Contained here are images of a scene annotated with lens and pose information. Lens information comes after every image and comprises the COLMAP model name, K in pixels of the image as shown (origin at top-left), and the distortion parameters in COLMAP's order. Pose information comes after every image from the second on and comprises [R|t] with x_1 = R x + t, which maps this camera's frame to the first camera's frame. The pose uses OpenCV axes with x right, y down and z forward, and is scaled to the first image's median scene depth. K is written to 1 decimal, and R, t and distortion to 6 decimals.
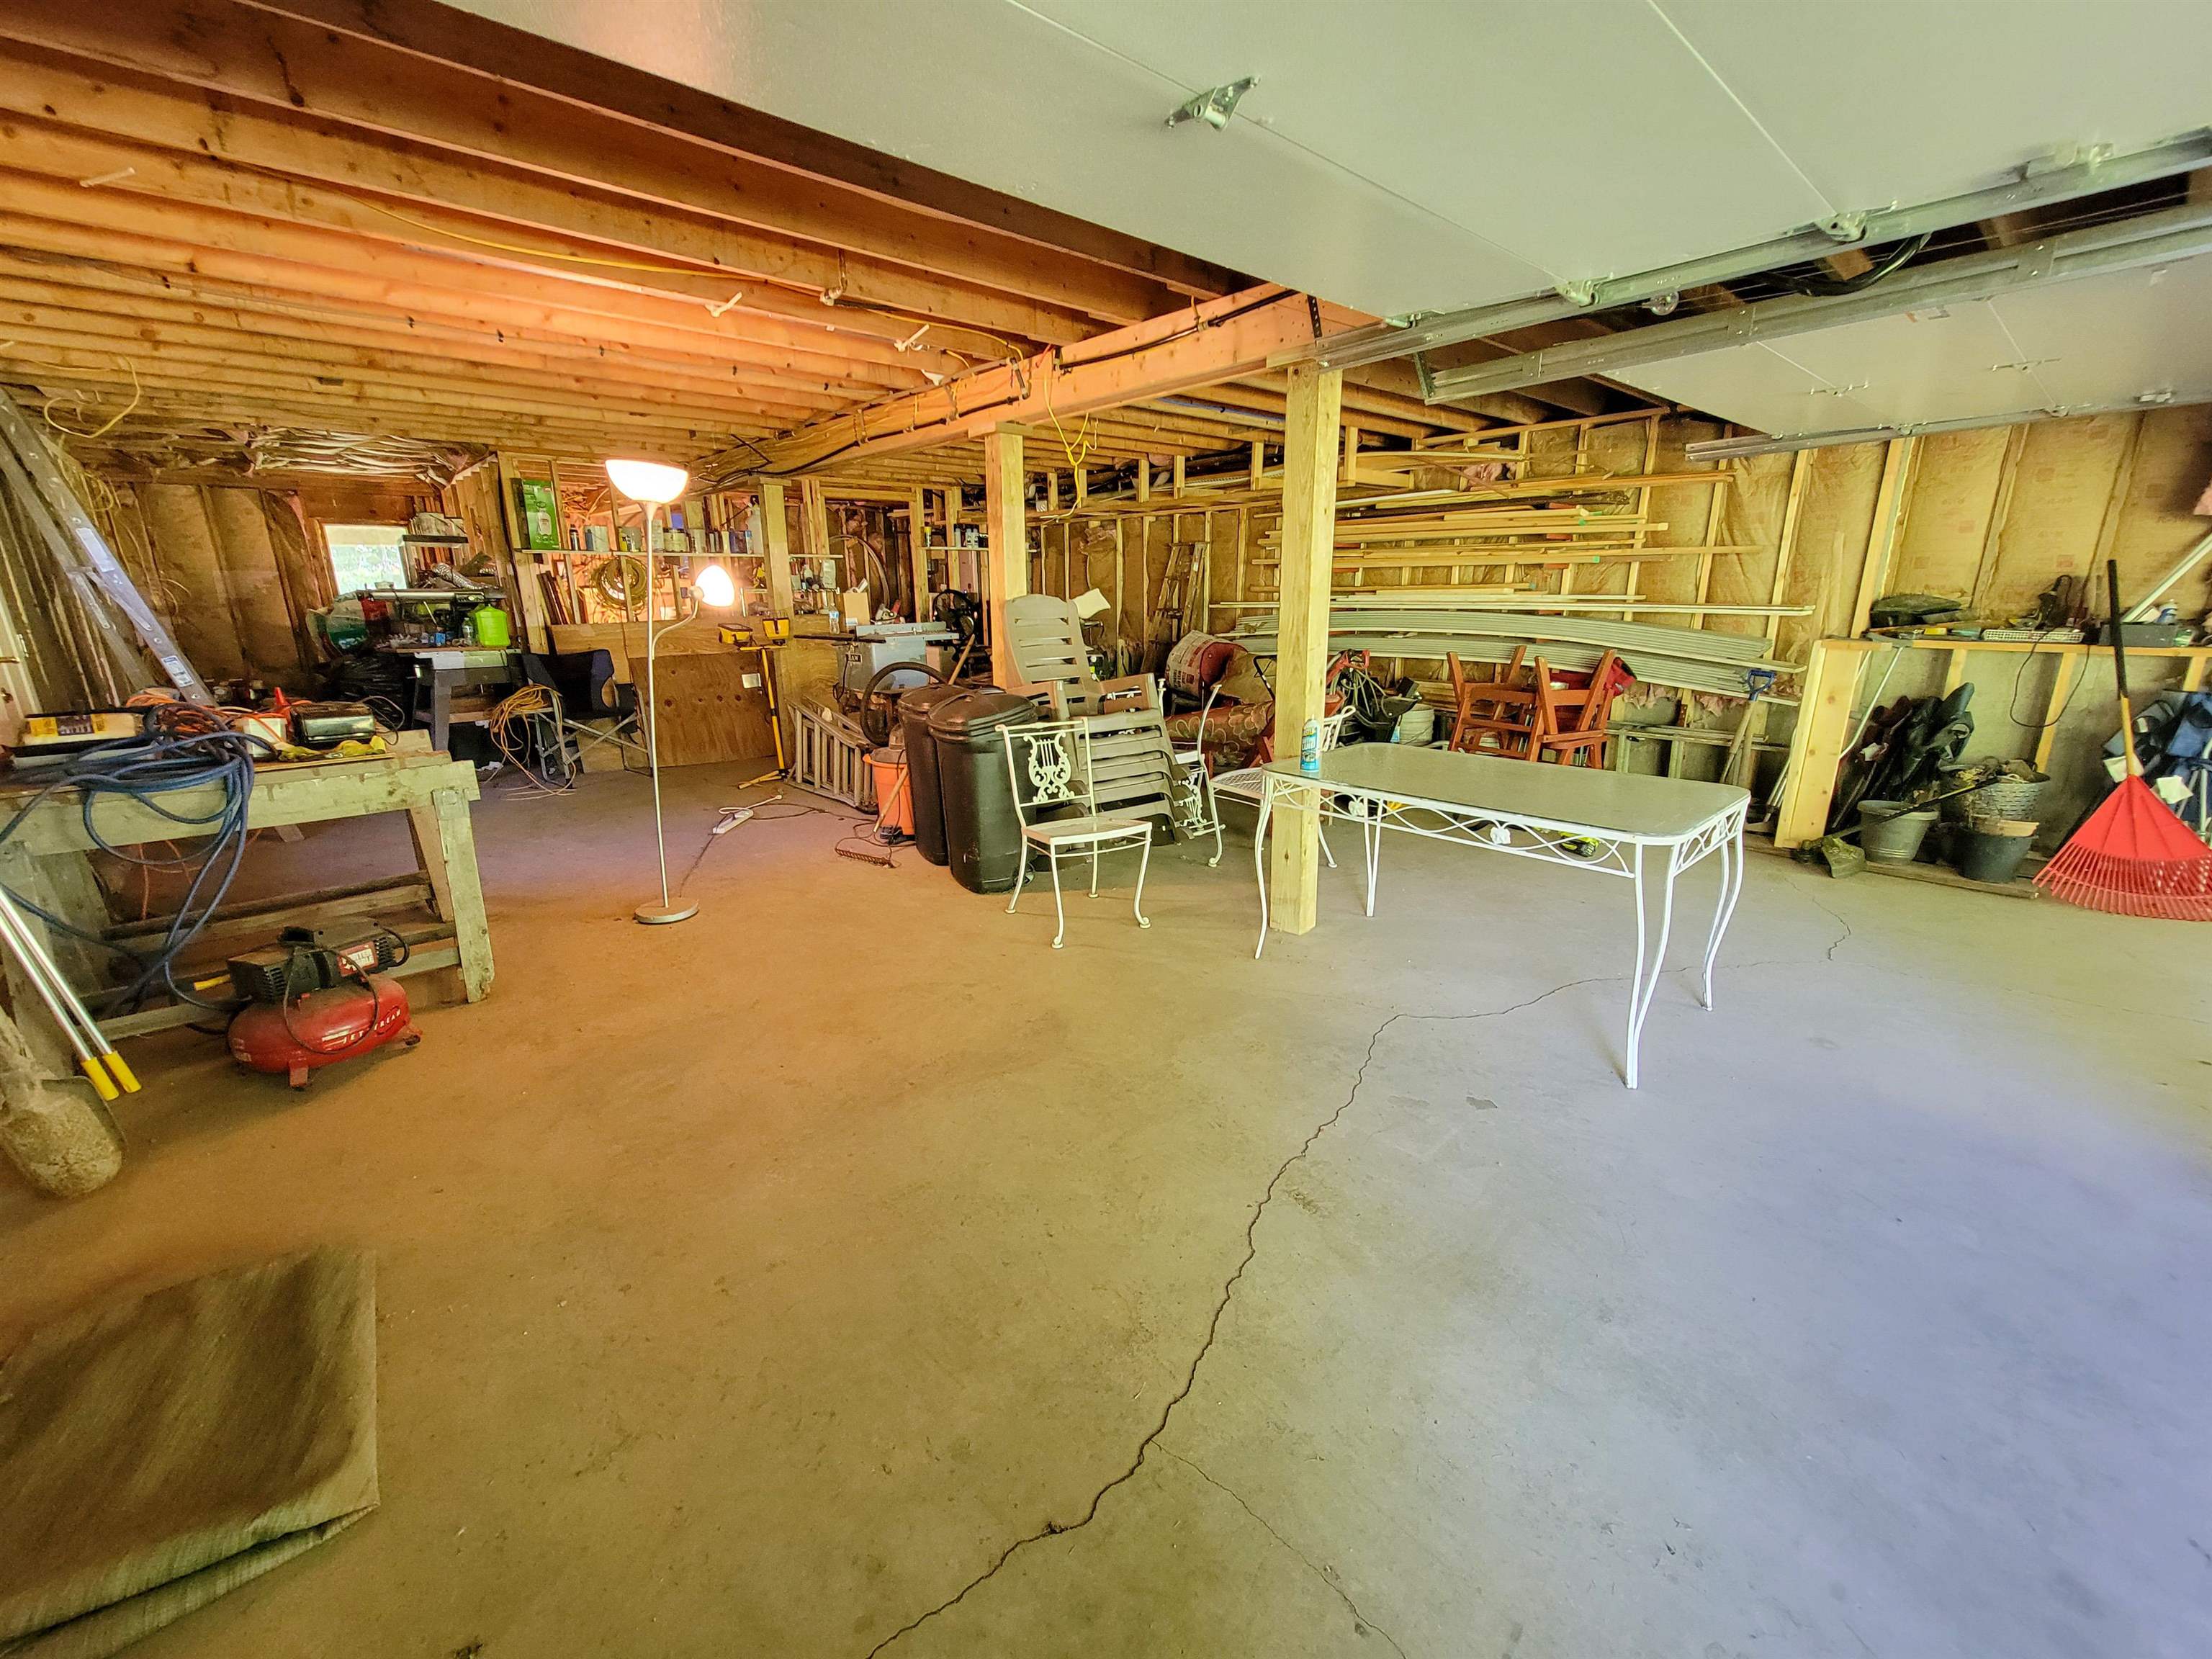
lens RADIAL K [[886.4, 0, 1123.4], [0, 886.4, 833.4], [0, 0, 1]] dist [-0.003310, 0.000594]
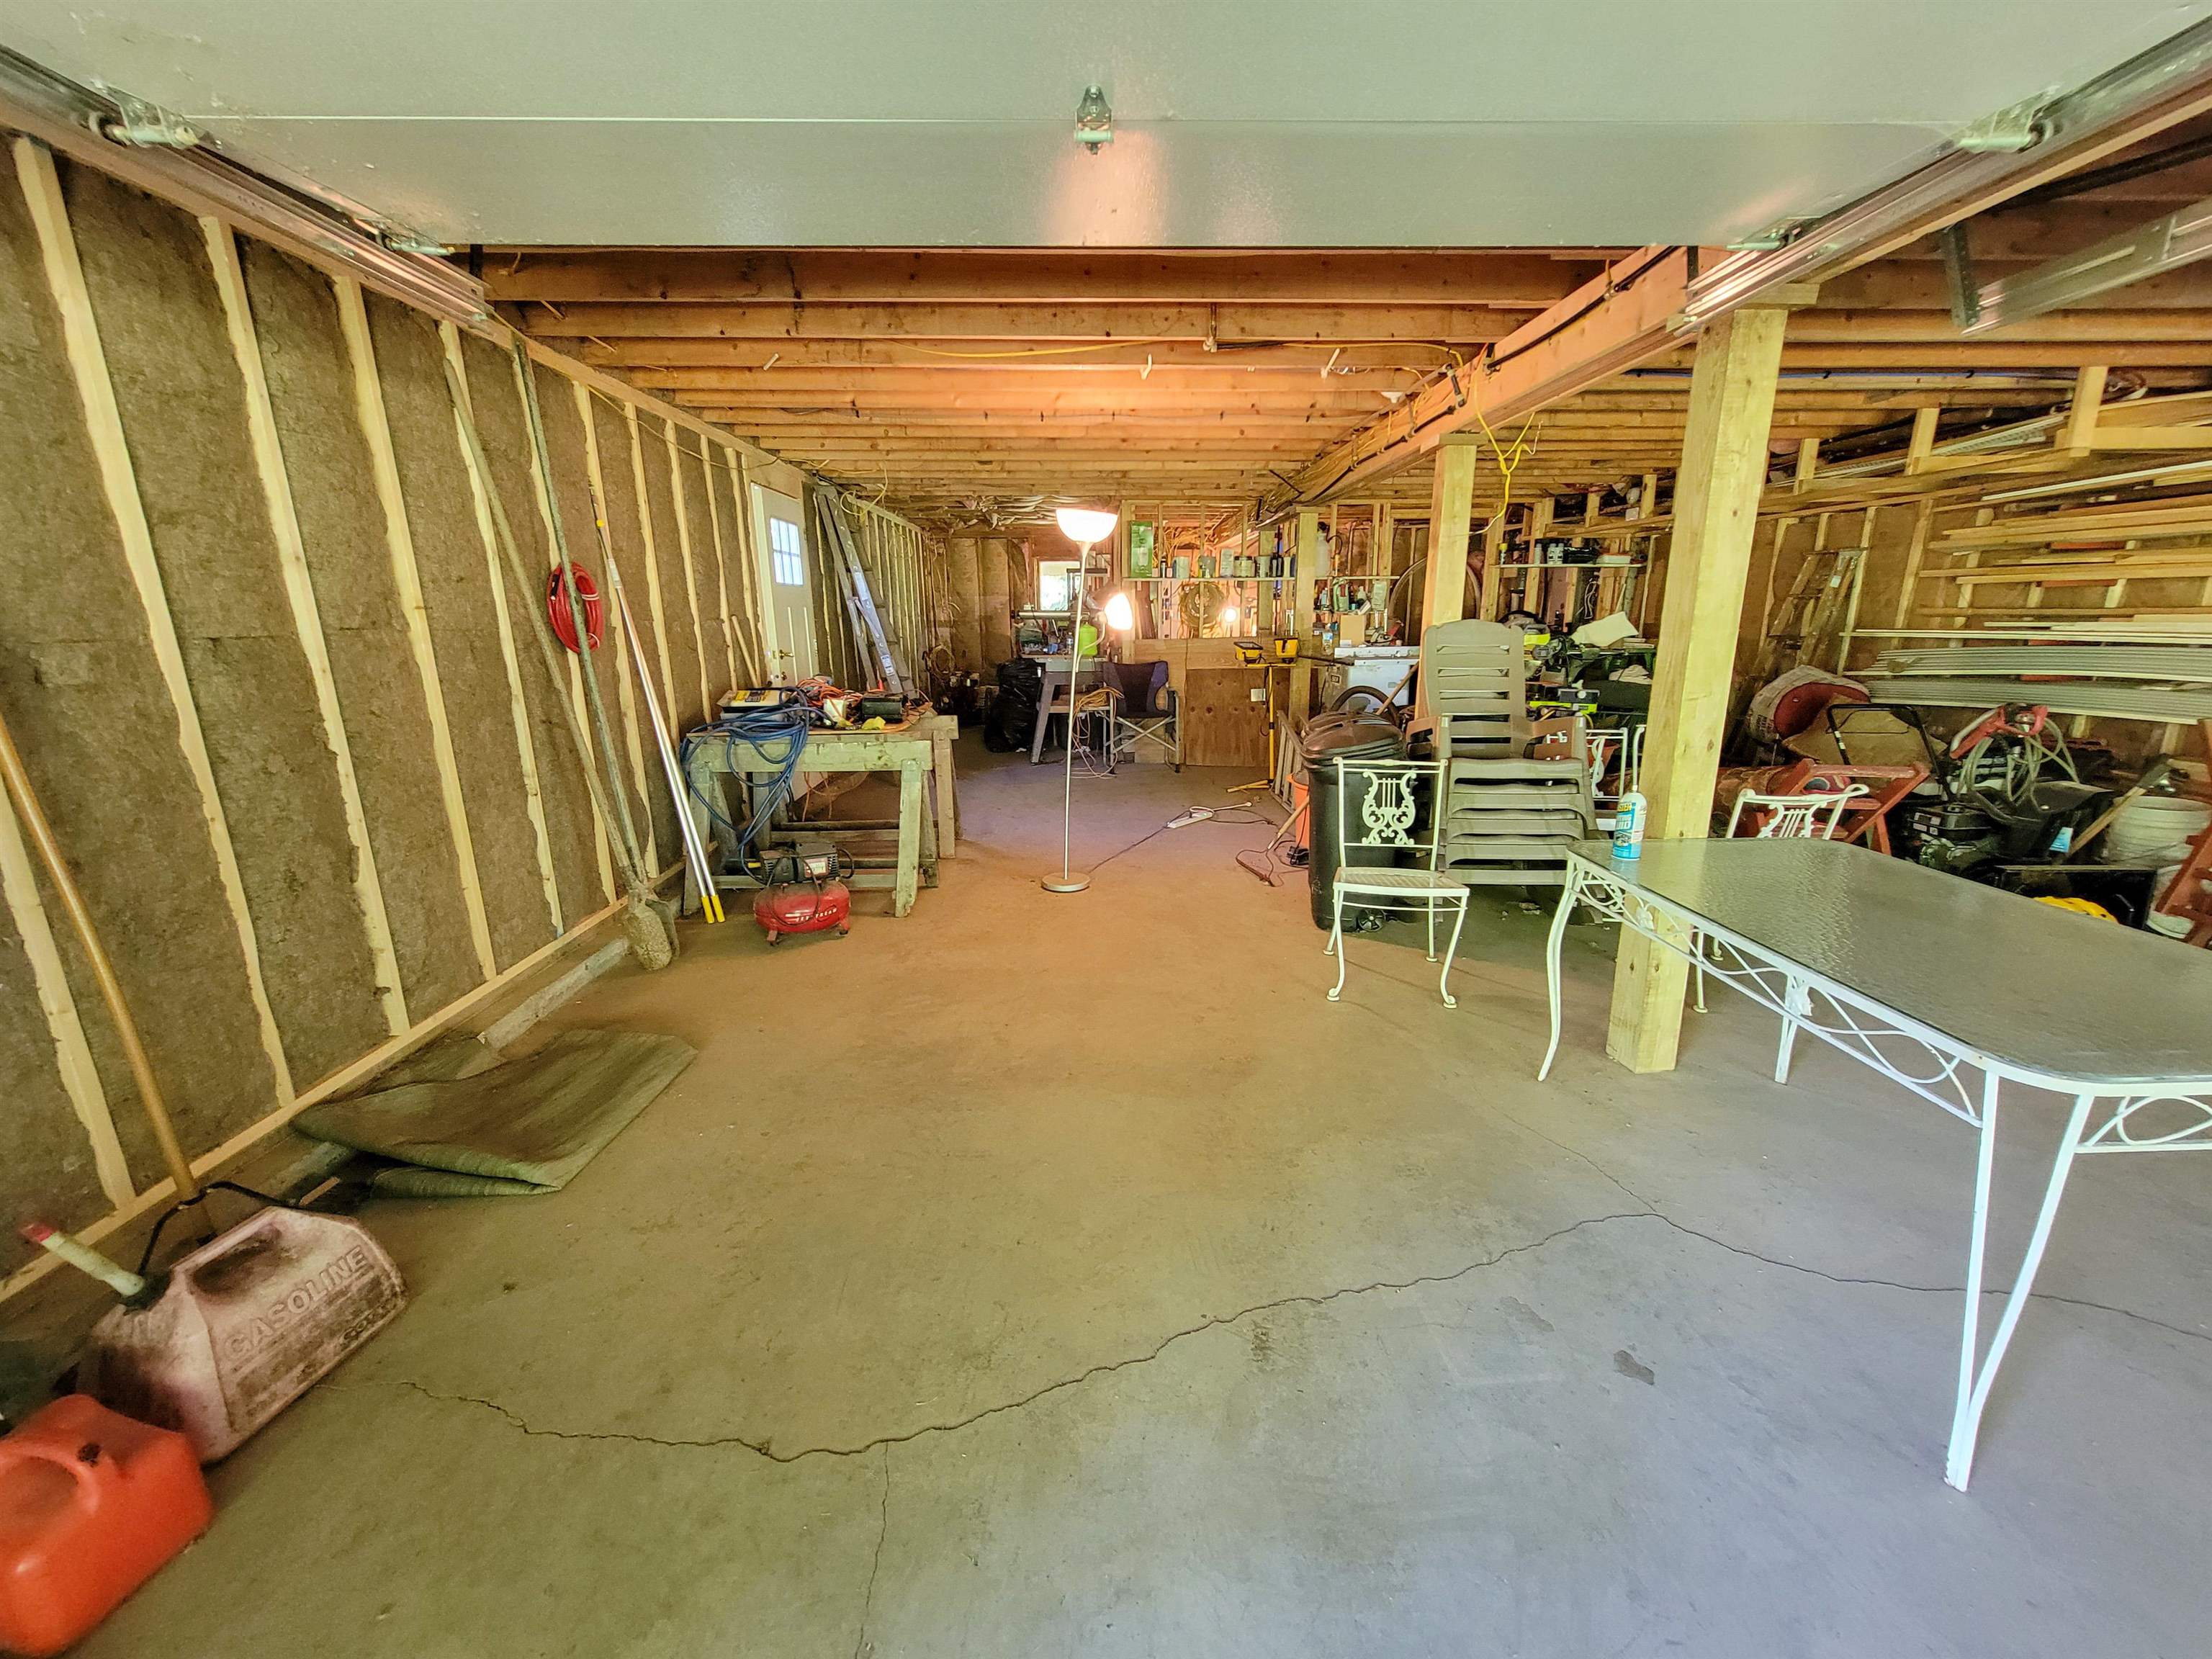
lens RADIAL K [[886.4, 0, 1113.5], [0, 886.4, 835.6], [0, 0, 1]] dist [-0.003310, 0.000594]
pose [[0.762818, 0.160464, -0.626387, 0.274909], [-0.170611, 0.984338, 0.044391, -0.038671], [0.623700, 0.073006, 0.778247, 0.108026]]
